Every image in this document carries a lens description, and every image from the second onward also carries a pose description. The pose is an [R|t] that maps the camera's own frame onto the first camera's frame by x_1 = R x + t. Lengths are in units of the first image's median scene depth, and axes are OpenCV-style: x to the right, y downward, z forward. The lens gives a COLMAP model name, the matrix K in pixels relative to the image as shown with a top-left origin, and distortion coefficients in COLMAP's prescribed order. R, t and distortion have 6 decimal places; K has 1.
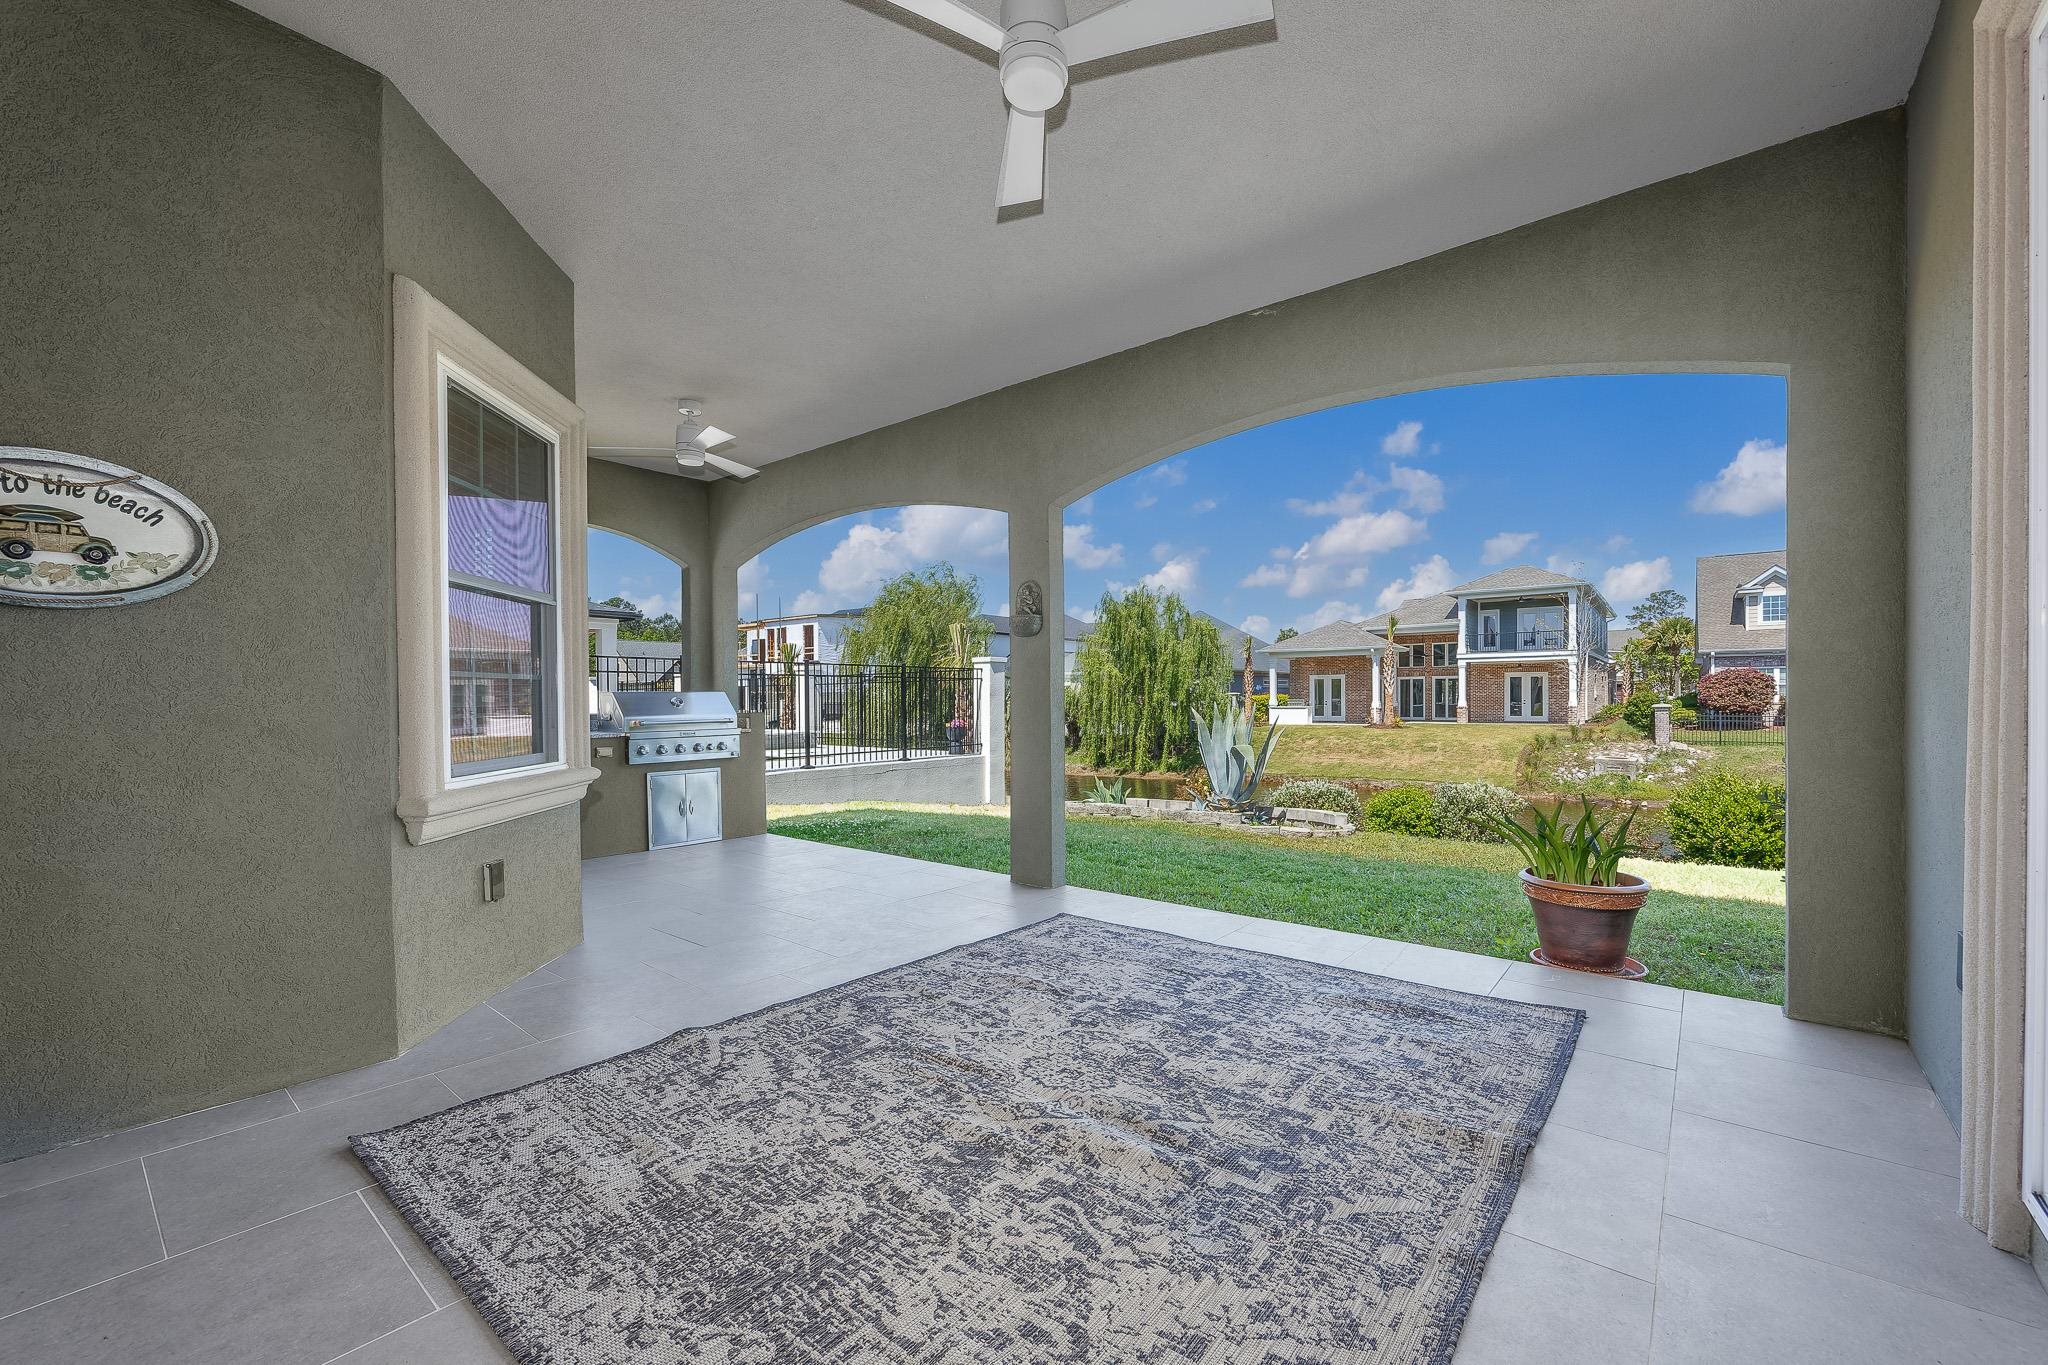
lens RADIAL K [[821.6, 0, 1062.6], [0, 821.6, 708.1], [0, 0, 1]] dist [-0.003144, 0.000012]
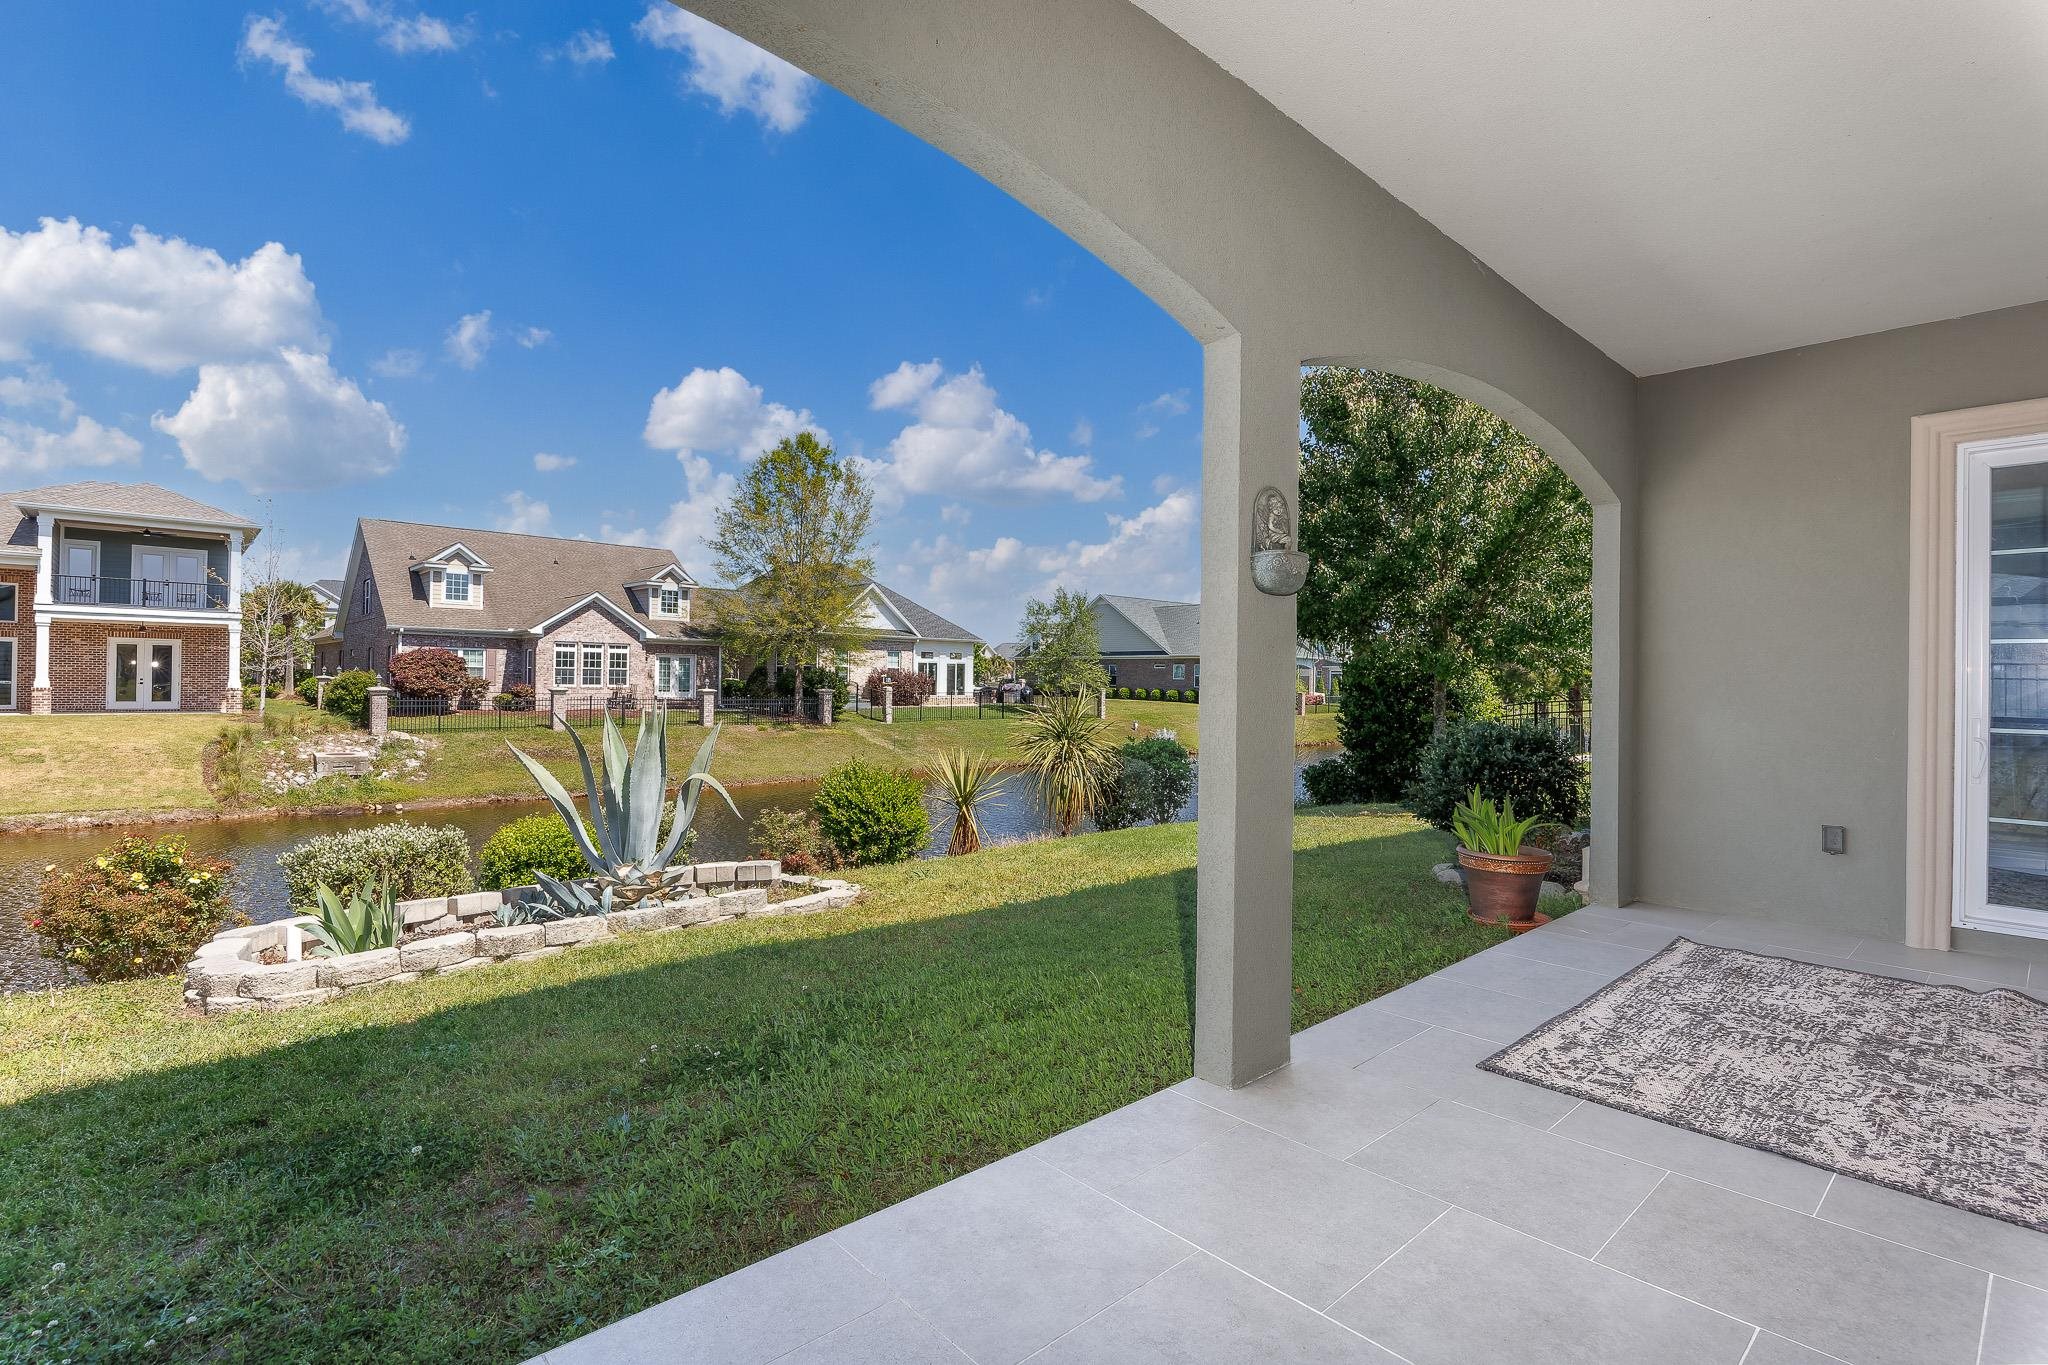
lens RADIAL K [[942.4, 0, 1024.0], [0, 942.4, 682.5], [0, 0, 1]] dist [-0.013074, 0.000962]
pose [[0.170790, 0.008973, 0.985267, -1.112261], [-0.004253, 0.999956, -0.008369, -0.044323], [-0.985298, -0.002761, 0.170820, 1.797705]]
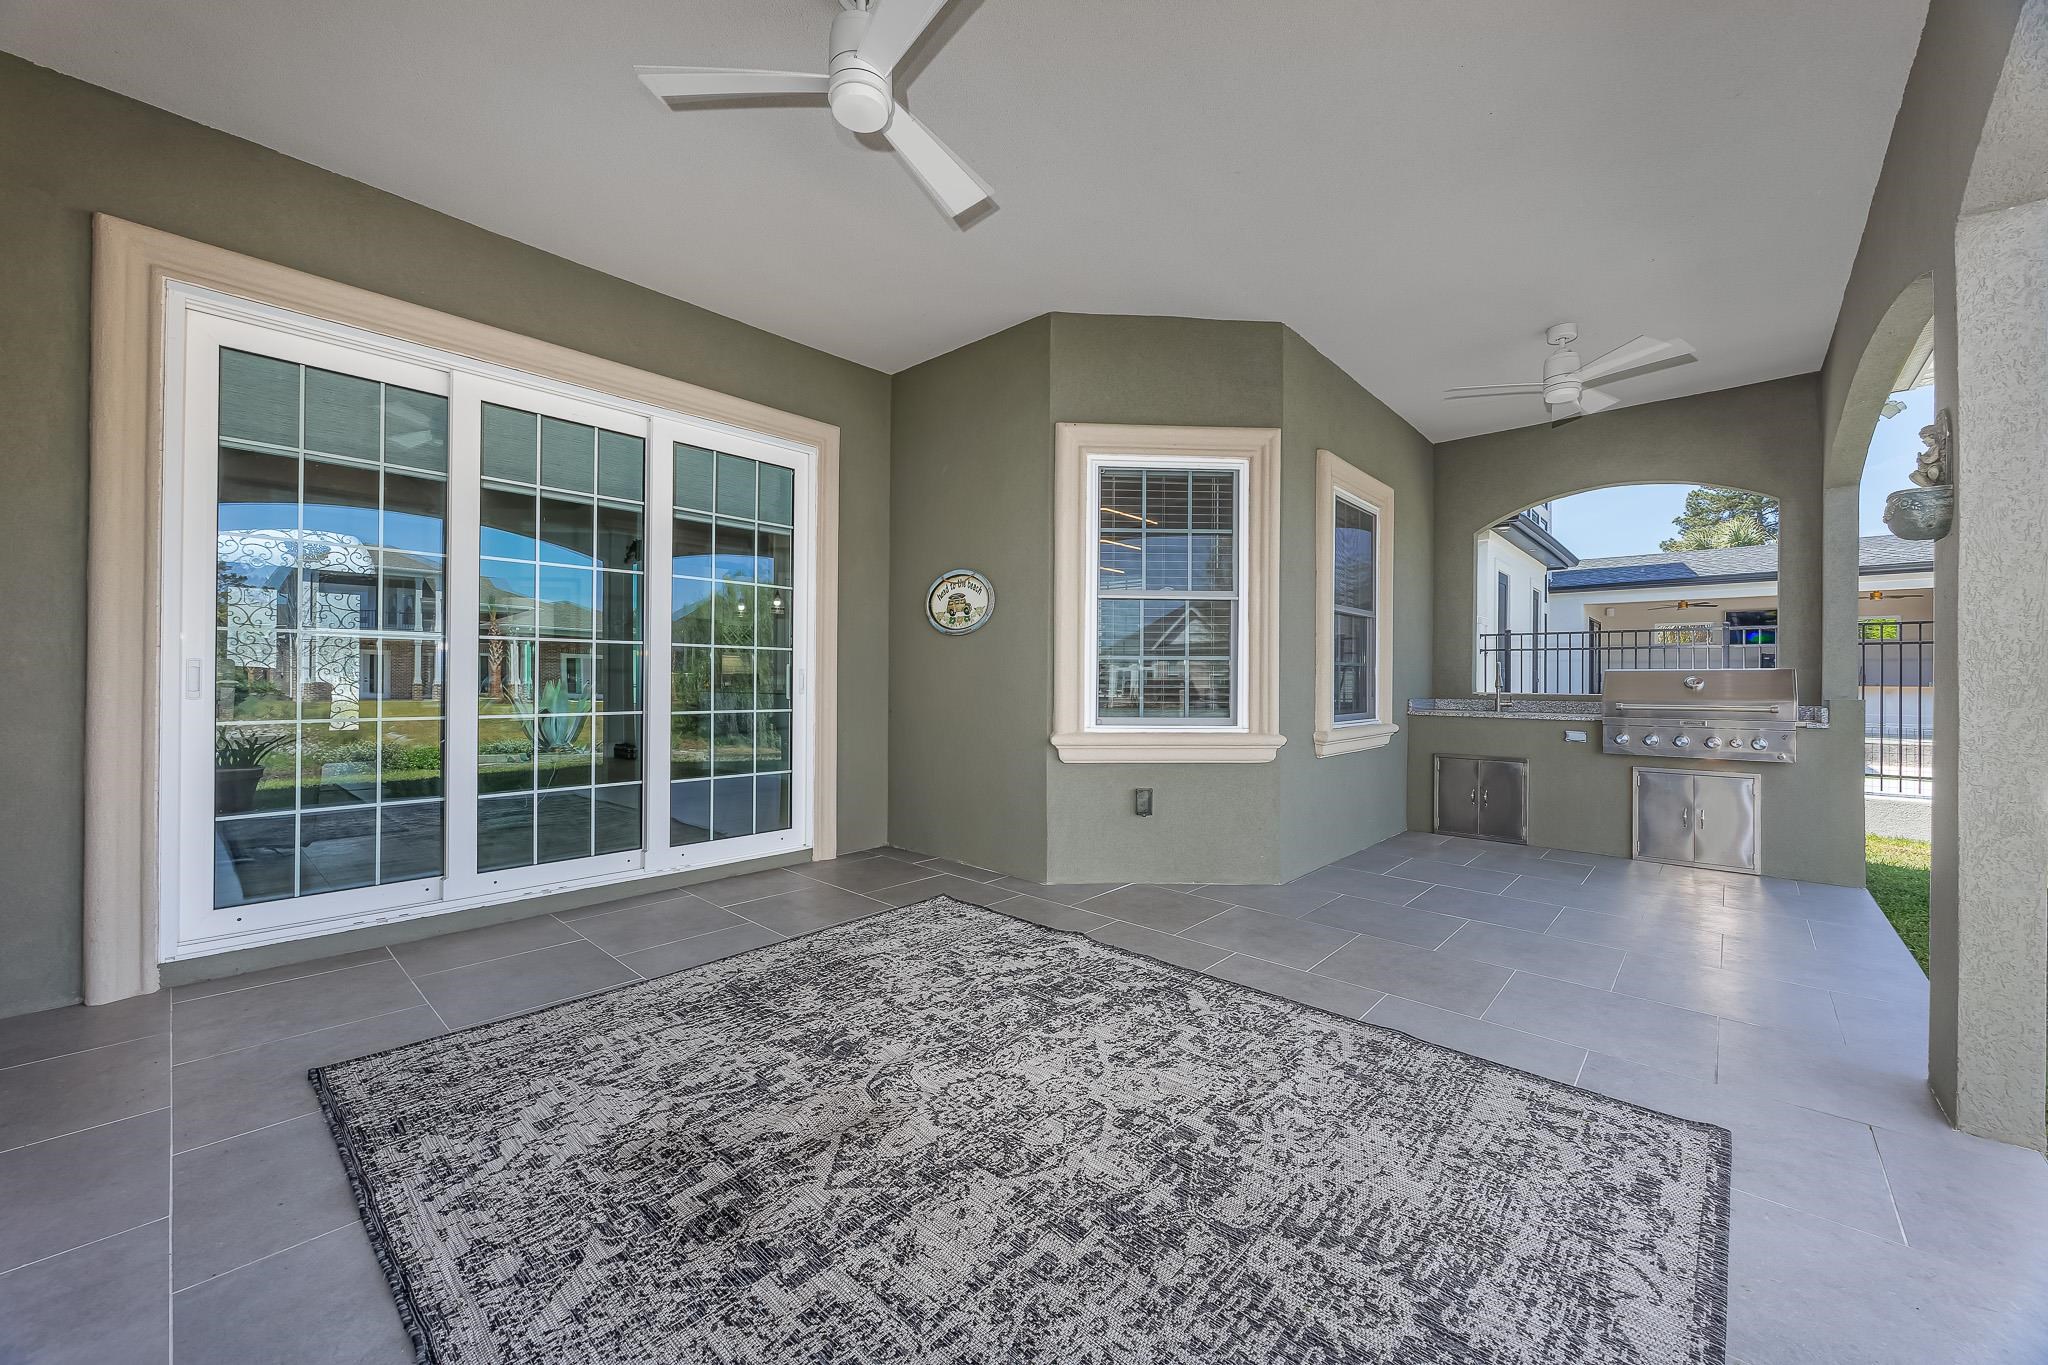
lens RADIAL K [[775.2, 0, 1024.0], [0, 775.2, 682.5], [0, 0, 1]] dist [-0.001148, 0.000169]
pose [[-0.068590, 0.009835, -0.997596, 0.693556], [-0.018142, 0.999774, 0.011104, -0.008769], [0.997480, 0.018860, -0.068396, 0.920643]]
